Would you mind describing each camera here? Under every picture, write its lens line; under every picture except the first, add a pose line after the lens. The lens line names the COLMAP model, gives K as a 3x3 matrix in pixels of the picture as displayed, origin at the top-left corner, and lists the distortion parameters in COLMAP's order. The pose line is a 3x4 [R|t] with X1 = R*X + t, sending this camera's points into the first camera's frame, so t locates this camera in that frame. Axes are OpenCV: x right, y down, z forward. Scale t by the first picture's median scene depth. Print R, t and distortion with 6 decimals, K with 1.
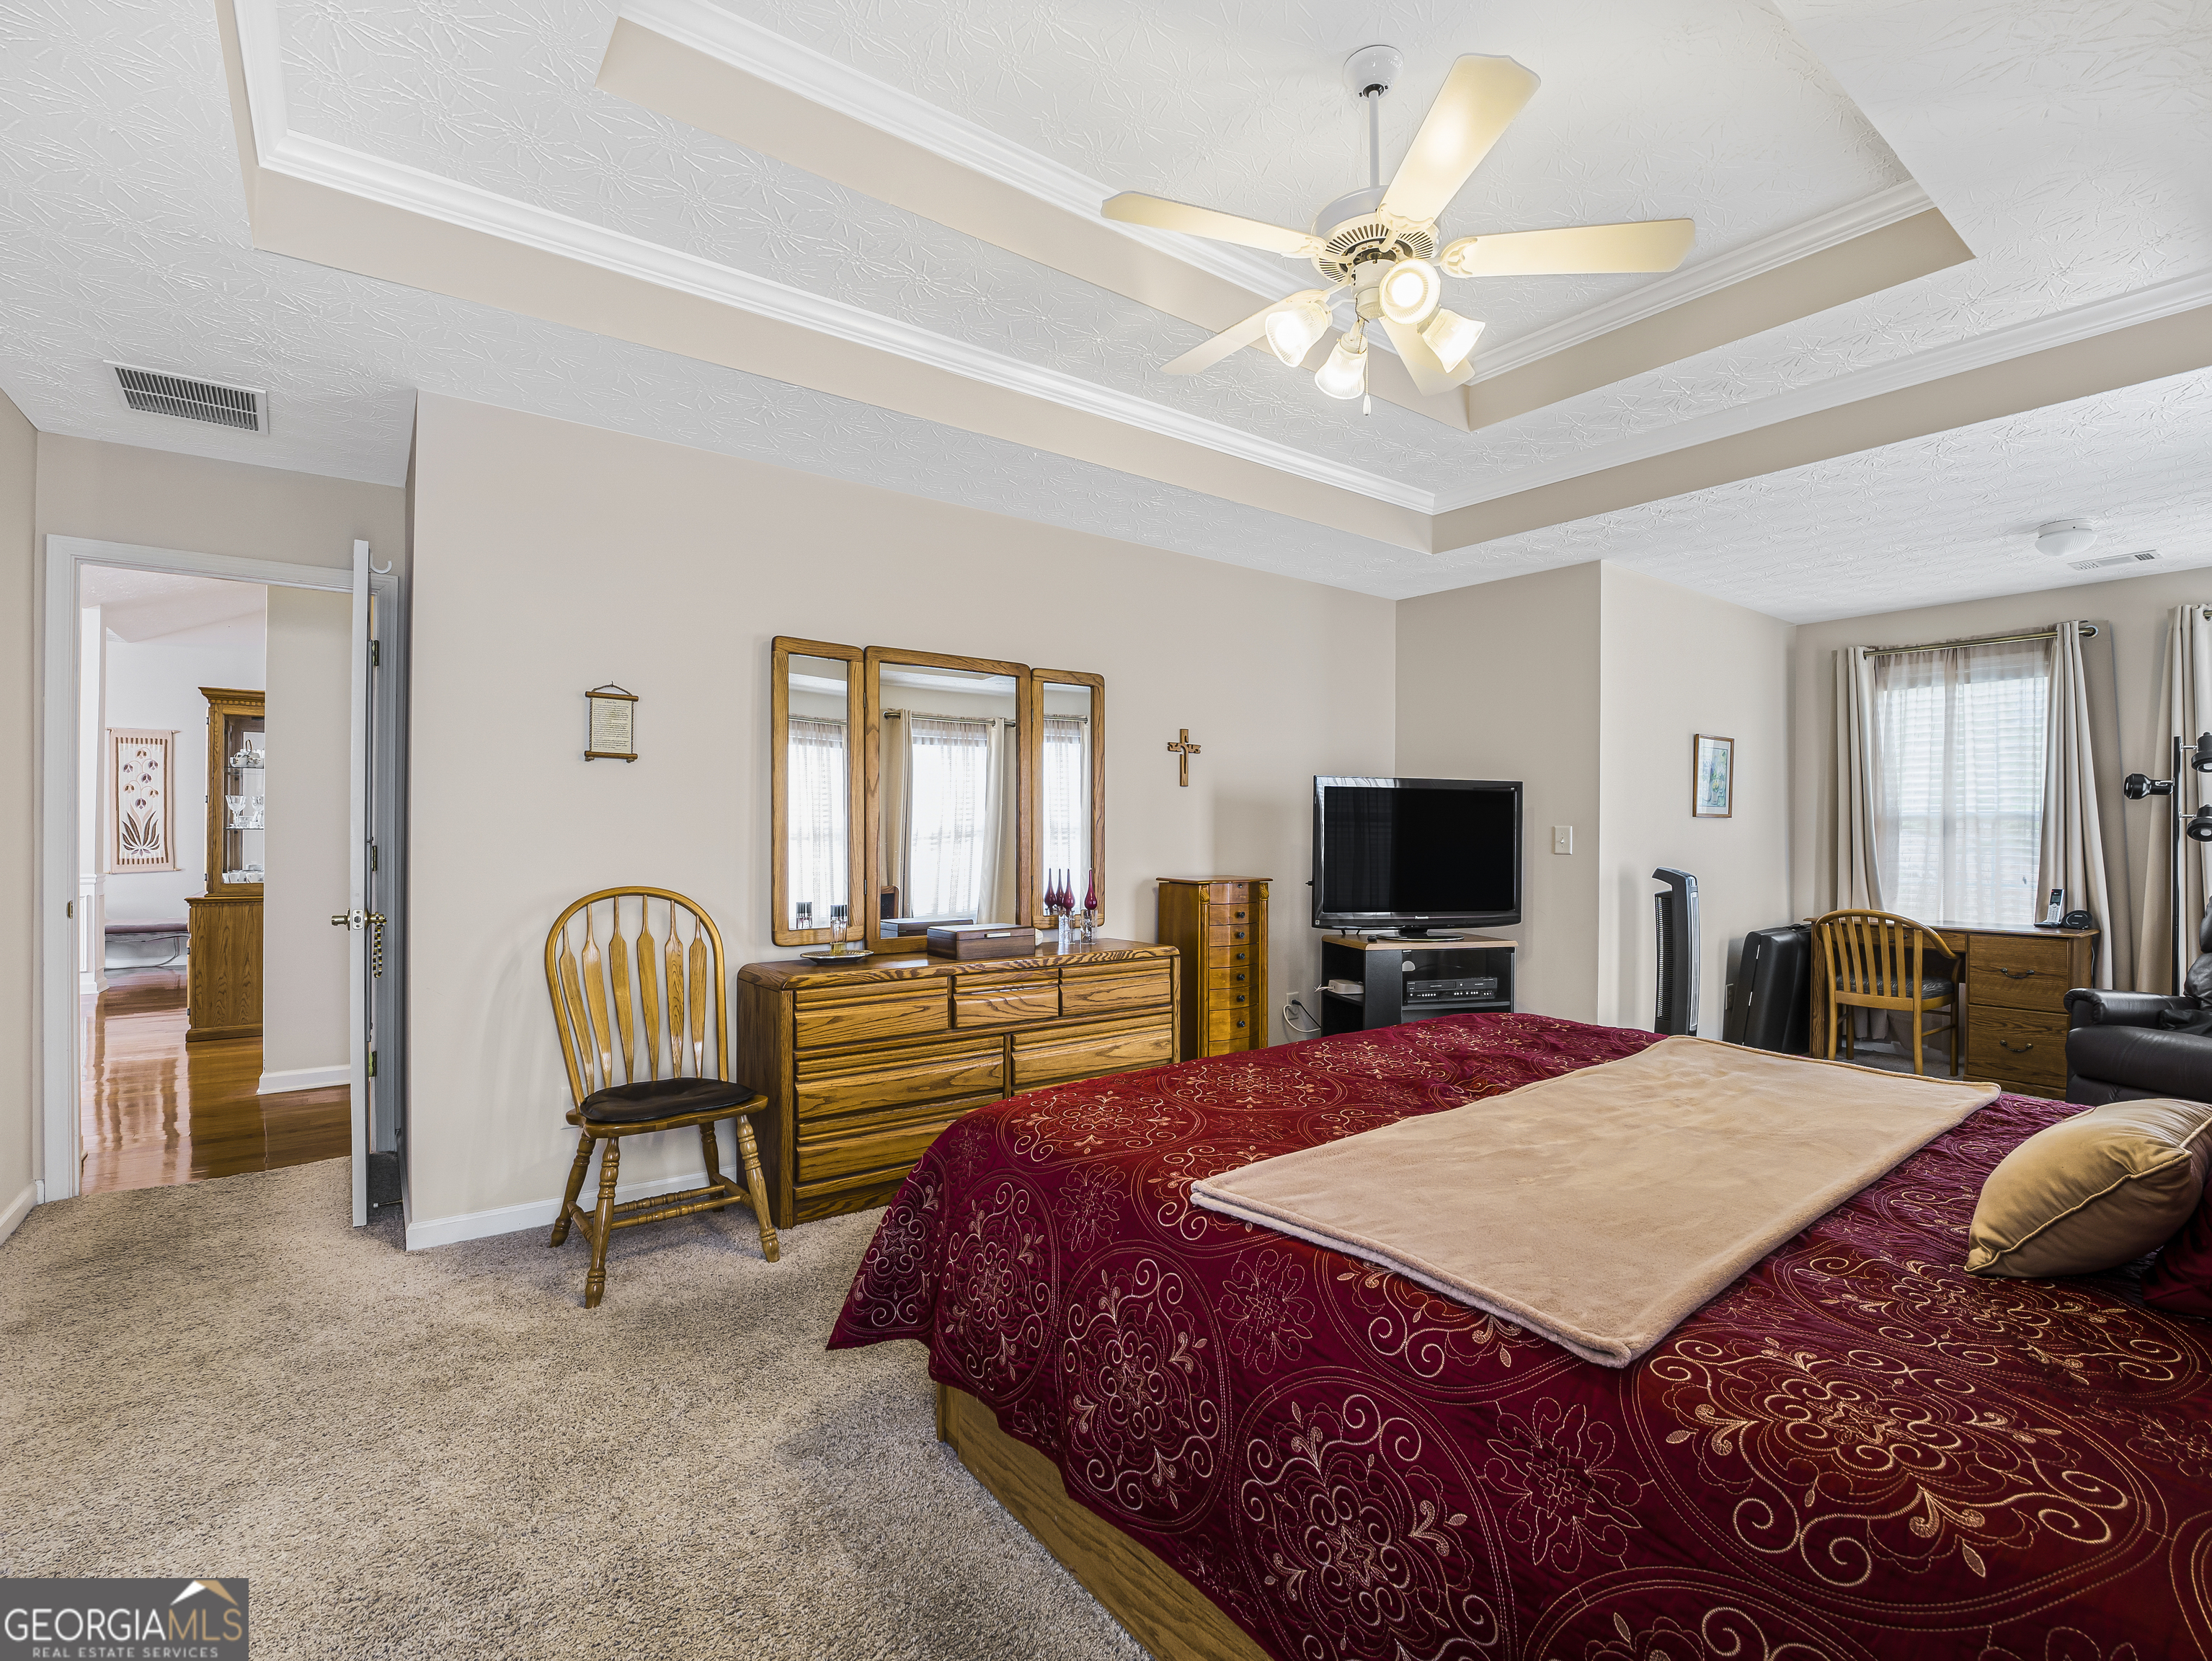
lens RADIAL K [[1017.6, 0, 1101.8], [0, 1017.6, 833.4], [0, 0, 1]] dist [-0.028437, 0.001671]
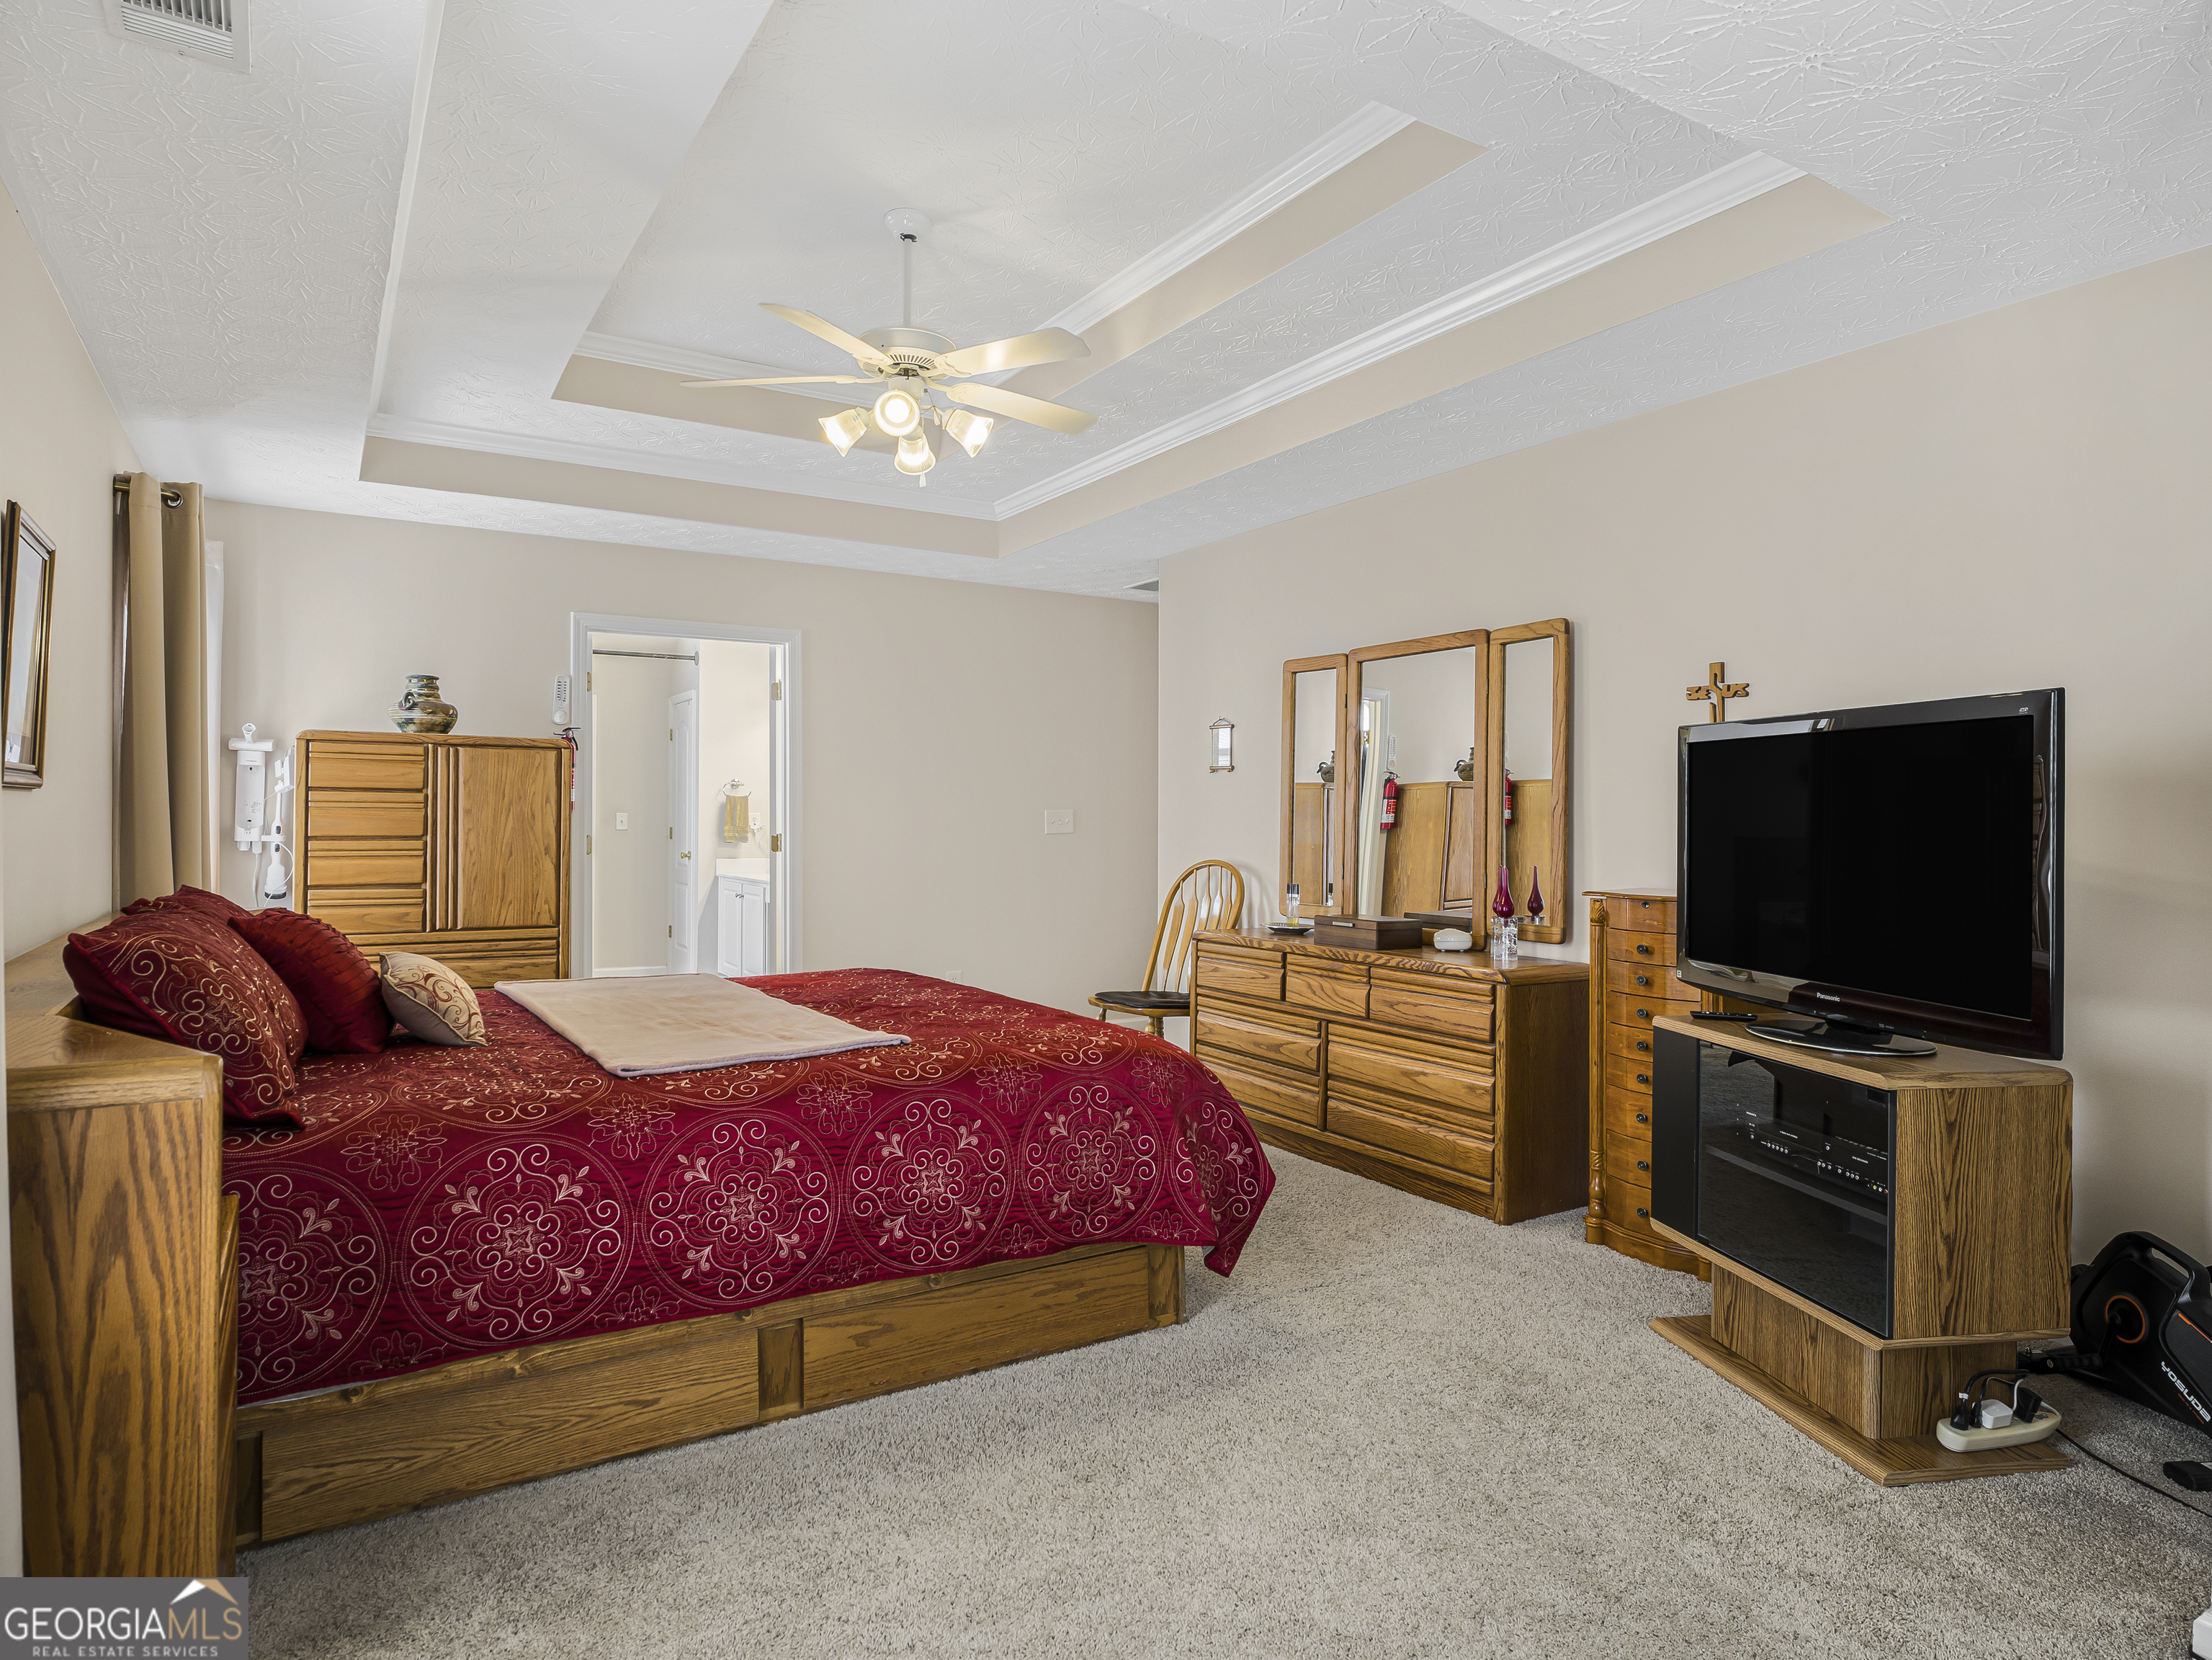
lens RADIAL K [[1288.7, 0, 1106.0], [0, 1288.7, 830.0], [0, 0, 1]] dist [-0.002223, 0.000340]
pose [[-0.081337, 0.004700, -0.996676, 1.172111], [-0.003607, 0.999981, 0.005010, 0.001112], [0.996680, 0.004003, -0.081319, 0.860984]]
